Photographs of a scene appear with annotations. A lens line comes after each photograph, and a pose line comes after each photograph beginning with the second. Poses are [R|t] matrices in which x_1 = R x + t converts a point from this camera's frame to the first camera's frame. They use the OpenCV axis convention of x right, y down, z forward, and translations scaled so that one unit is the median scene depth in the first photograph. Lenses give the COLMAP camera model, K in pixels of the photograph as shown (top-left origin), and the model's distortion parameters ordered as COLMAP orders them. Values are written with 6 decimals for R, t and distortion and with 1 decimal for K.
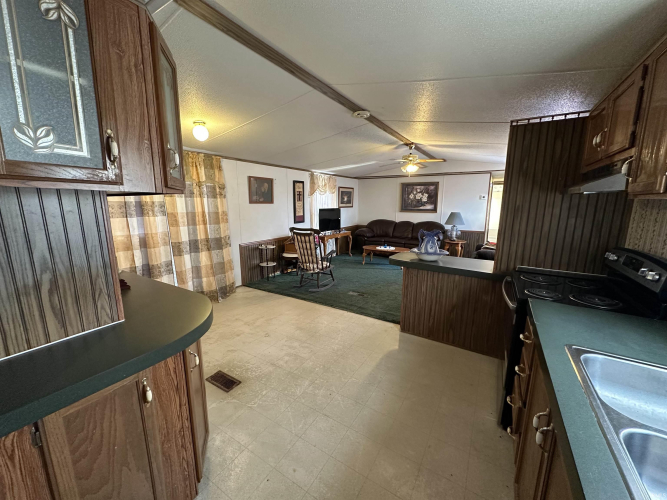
lens RADIAL K [[265.1, 0, 335.2], [0, 265.1, 250.6], [0, 0, 1]] dist [-0.001496, 0.000540]
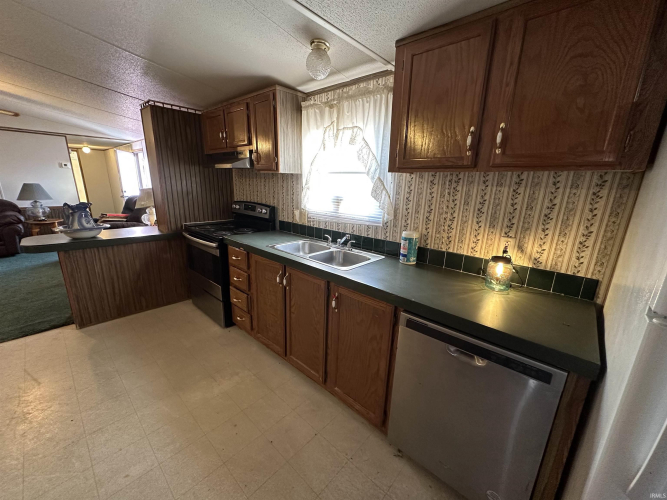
lens RADIAL K [[265.1, 0, 332.2], [0, 265.1, 250.5], [0, 0, 1]] dist [-0.001496, 0.000540]
pose [[0.184755, -0.247162, 0.951197, -0.167856], [0.151010, 0.963505, 0.221029, 0.003356], [-0.971113, 0.102804, 0.215337, 0.017088]]
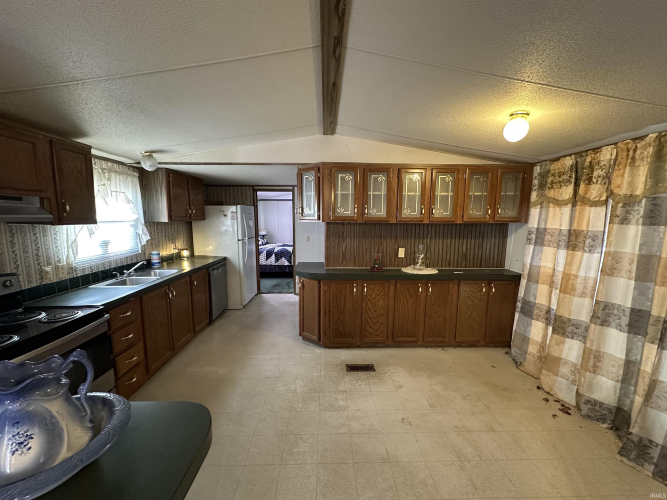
lens RADIAL K [[265.1, 0, 333.4], [0, 265.1, 250.4], [0, 0, 1]] dist [-0.001496, 0.000540]
pose [[-0.838072, 0.058947, -0.542366, 0.122201], [-0.108272, 0.956400, 0.271250, -0.134600], [0.534708, 0.286050, -0.795149, 0.649959]]
